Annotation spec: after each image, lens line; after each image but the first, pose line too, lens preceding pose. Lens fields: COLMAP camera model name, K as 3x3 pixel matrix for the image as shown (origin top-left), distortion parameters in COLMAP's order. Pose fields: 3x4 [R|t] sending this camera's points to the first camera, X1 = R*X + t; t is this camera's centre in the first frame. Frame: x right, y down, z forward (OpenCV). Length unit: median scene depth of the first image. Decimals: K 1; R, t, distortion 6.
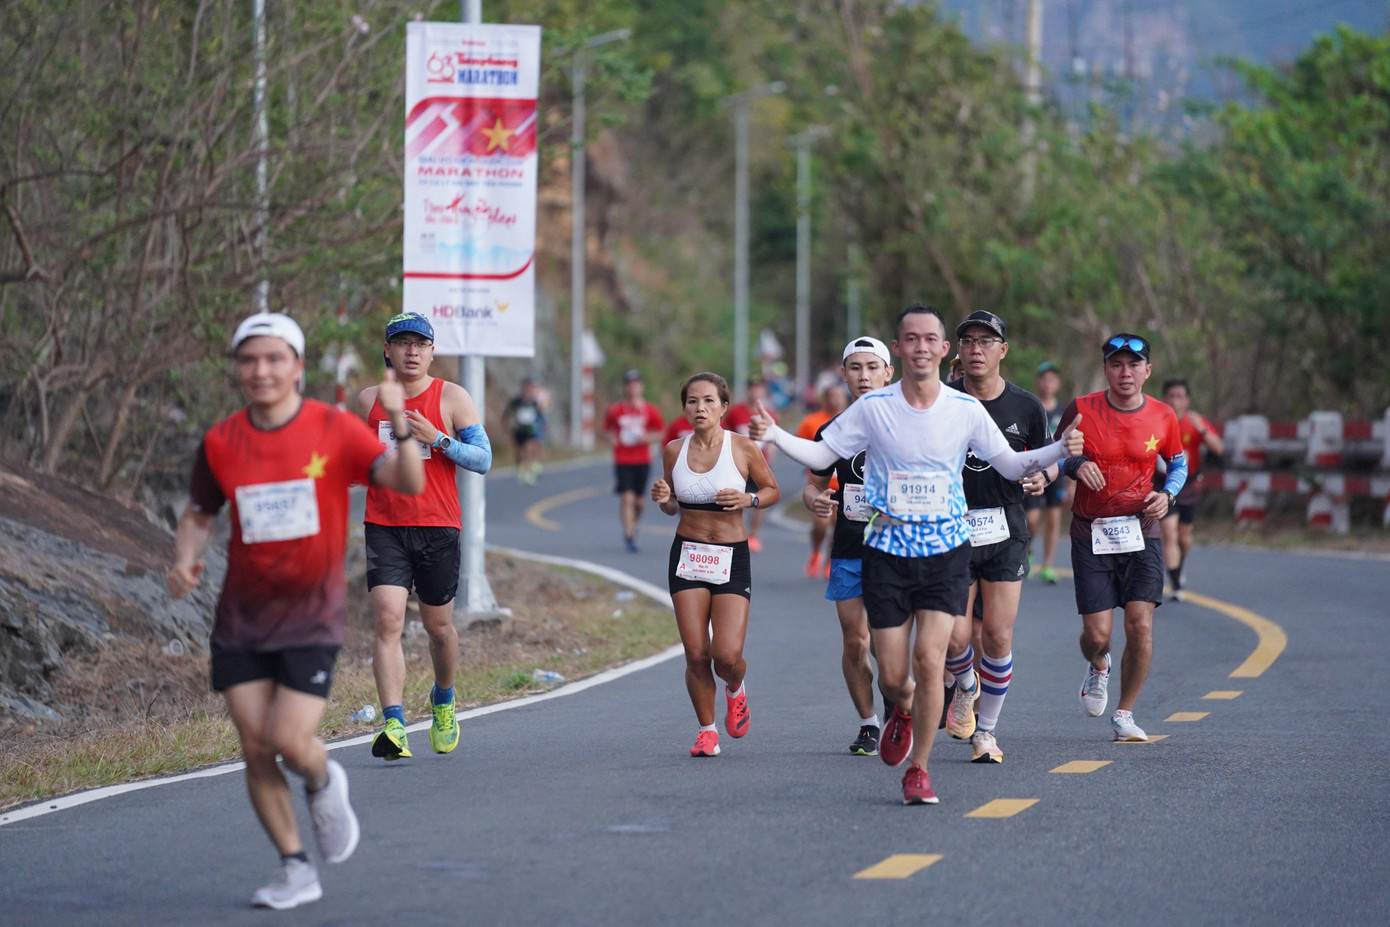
lens RADIAL K [[5973.0, 0, 695.0], [0, 5973.0, 463.5], [0, 0, 1]] dist [1.076285, -1.235587]
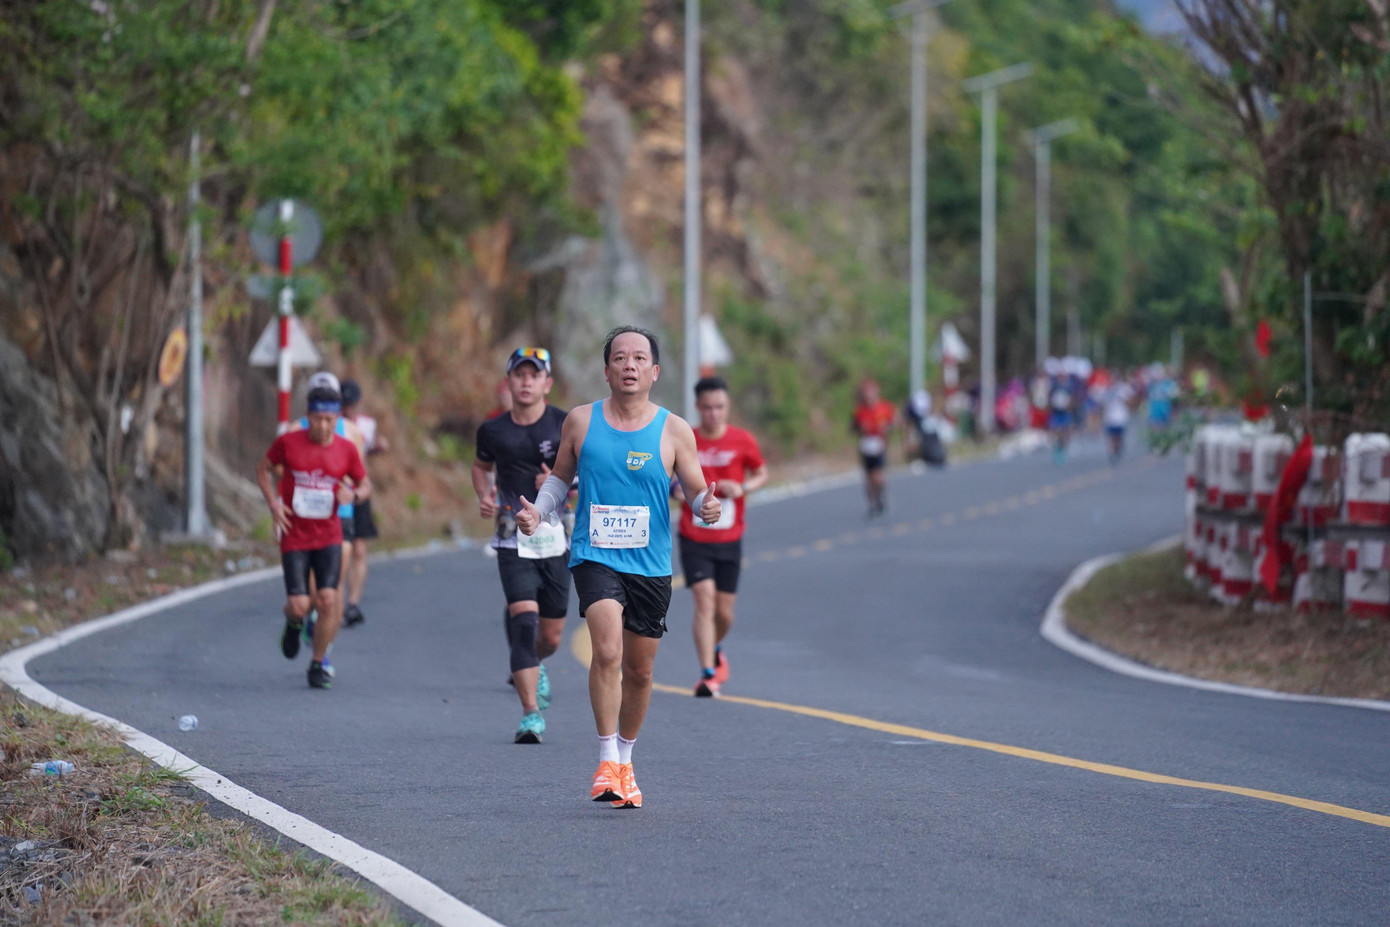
lens RADIAL K [[5977.5, 0, 692.5], [0, 5977.5, 432.6], [0, 0, 1]] dist [1.034057, 1.247344]
pose [[0.999707, -0.007075, -0.023151, -0.002927], [0.006869, 0.999936, -0.008968, -0.002077], [0.023213, 0.008806, 0.999692, 0.246419]]
